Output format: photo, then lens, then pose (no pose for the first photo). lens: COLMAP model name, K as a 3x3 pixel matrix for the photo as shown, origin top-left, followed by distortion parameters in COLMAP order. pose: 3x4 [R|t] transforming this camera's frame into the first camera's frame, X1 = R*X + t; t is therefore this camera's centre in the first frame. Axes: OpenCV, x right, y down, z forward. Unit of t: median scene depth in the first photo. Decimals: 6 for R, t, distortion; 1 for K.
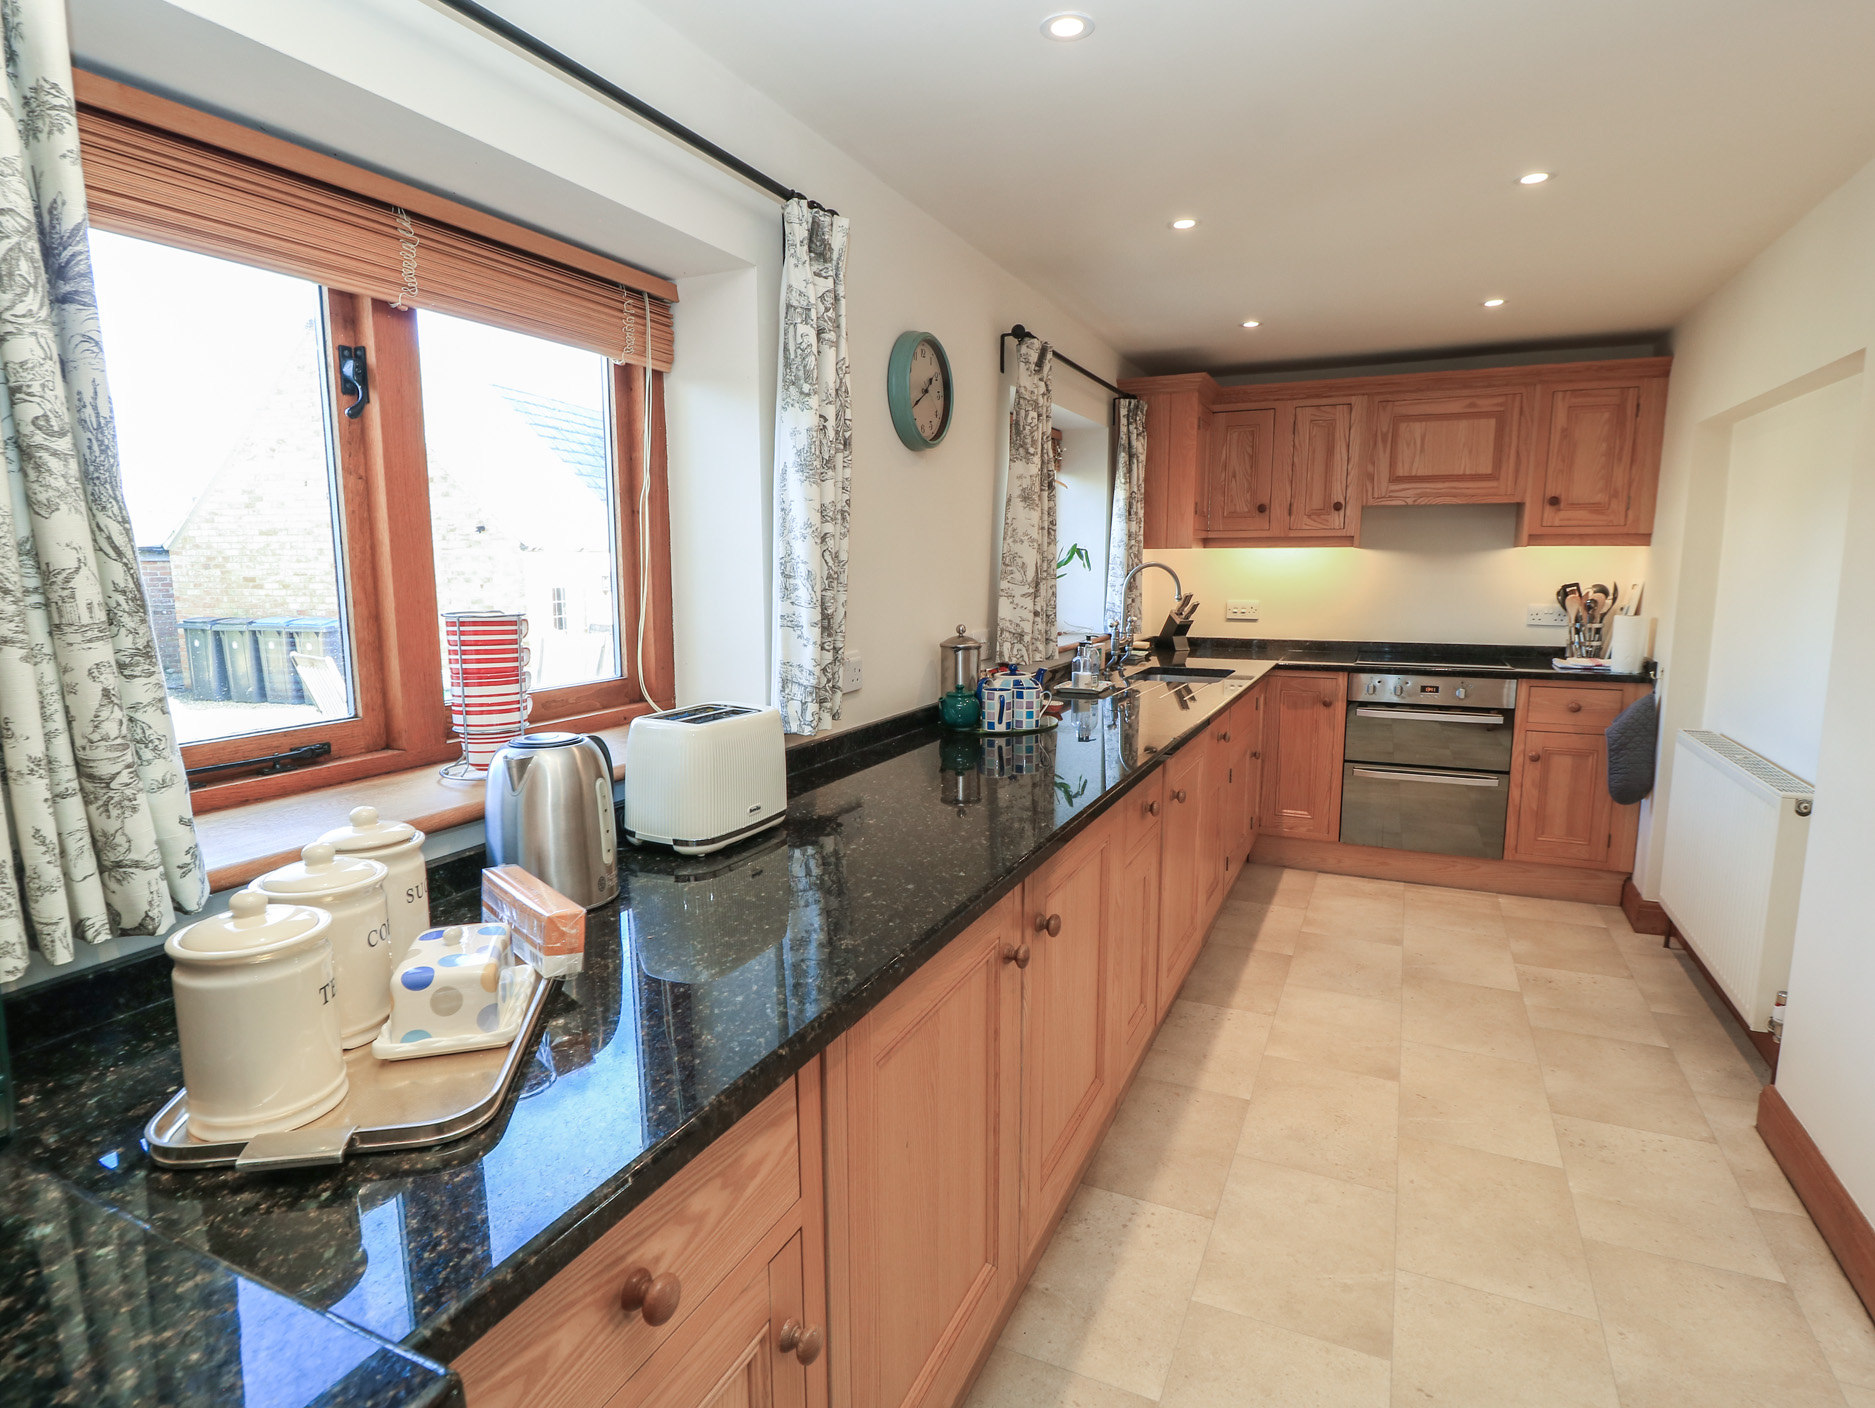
lens RADIAL K [[1003.7, 0, 939.5], [0, 1003.7, 708.3], [0, 0, 1]] dist [-0.005088, -0.001765]
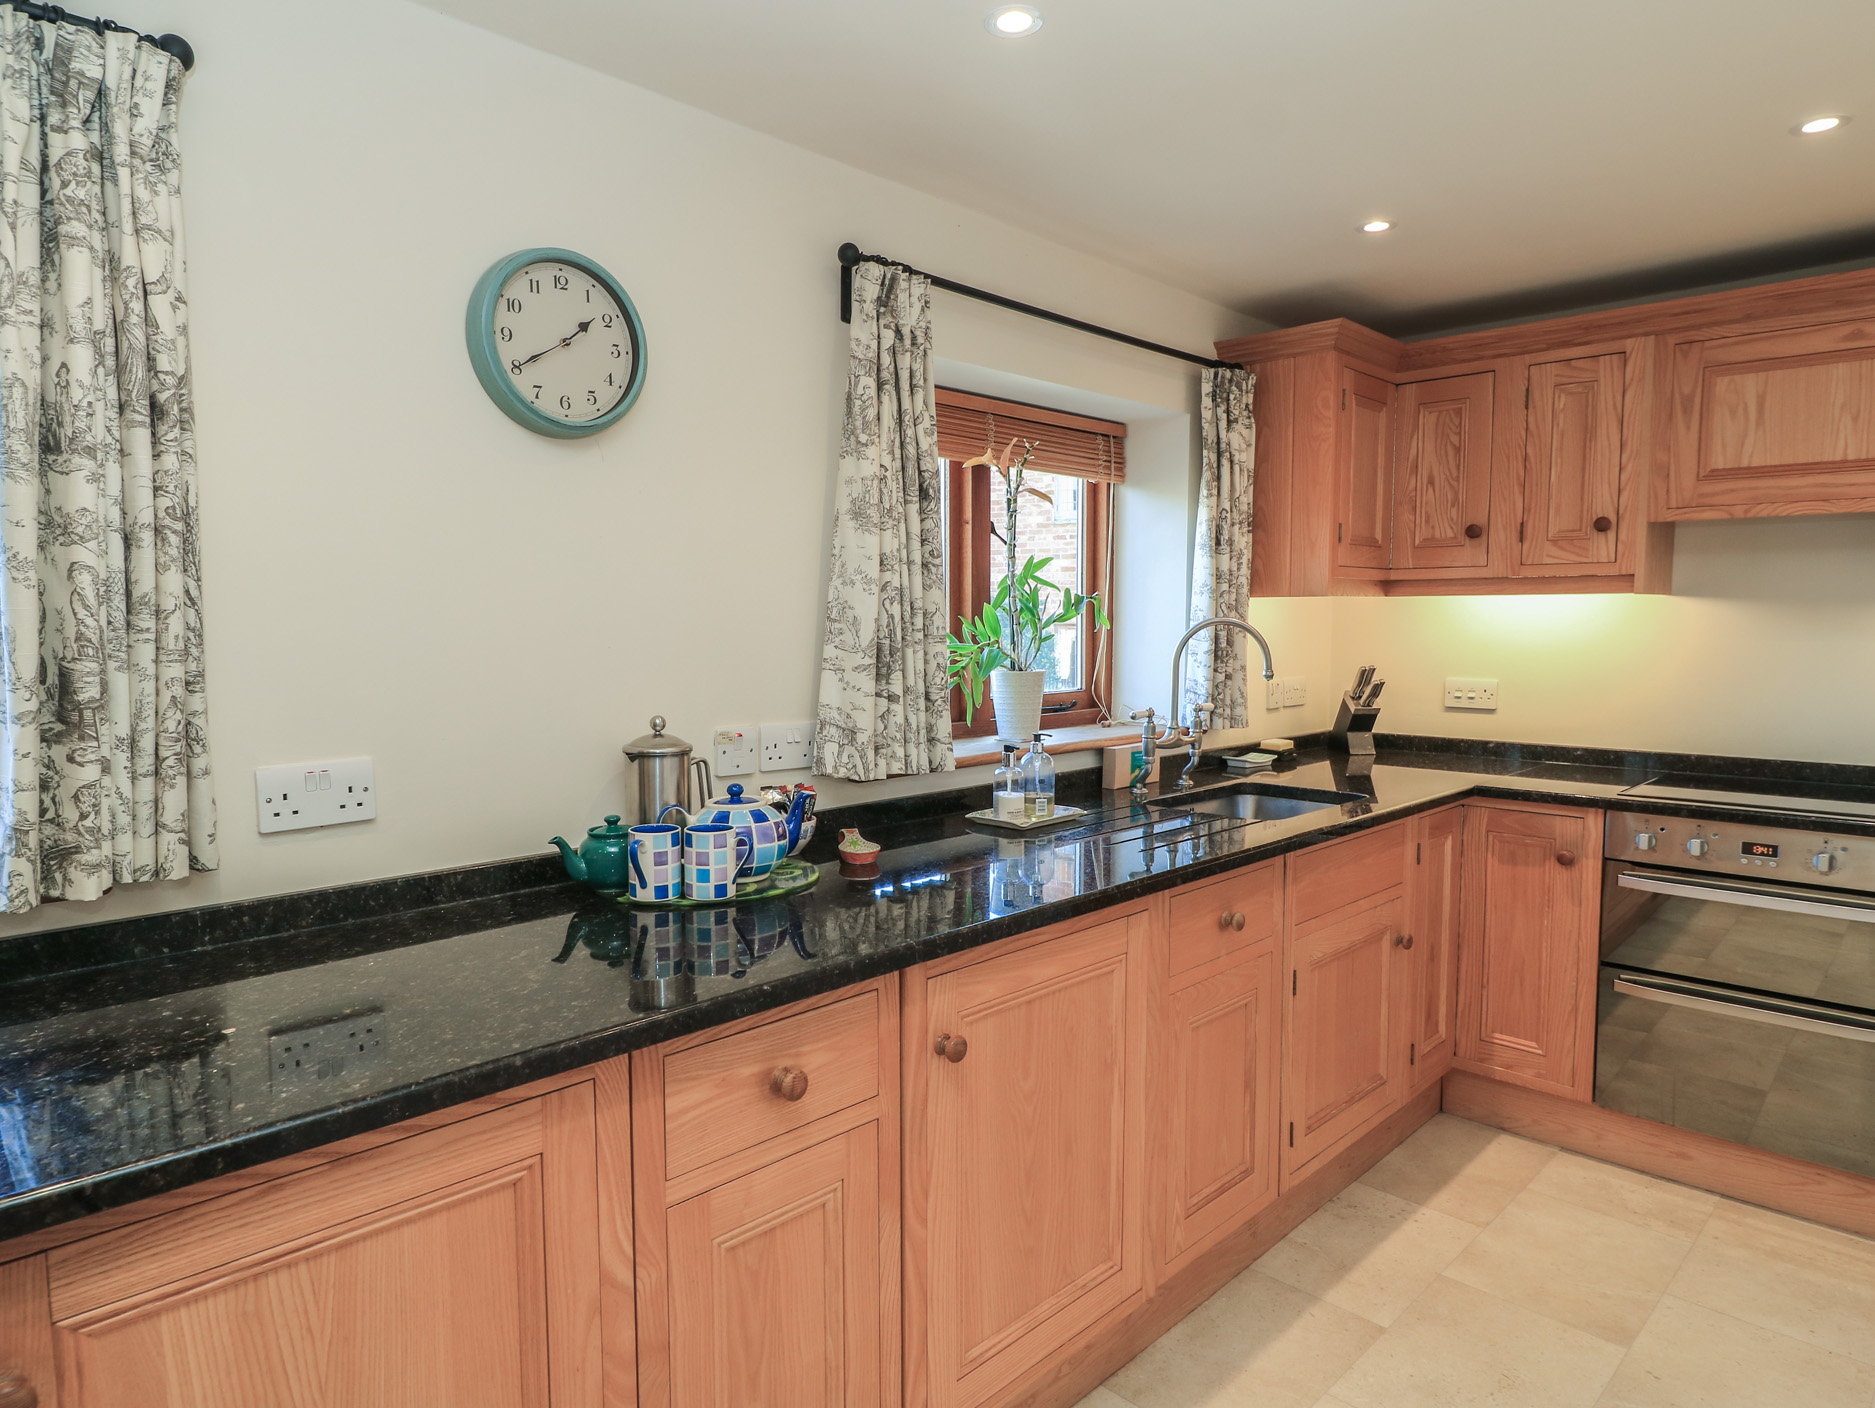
lens RADIAL K [[1140.5, 0, 936.0], [0, 1140.5, 704.5], [0, 0, 1]] dist [-0.003890, -0.009045]
pose [[0.939548, 0.026729, -0.341372, 0.265974], [-0.050736, 0.996811, -0.061590, -0.035308], [0.338637, 0.075187, 0.937908, 0.252923]]
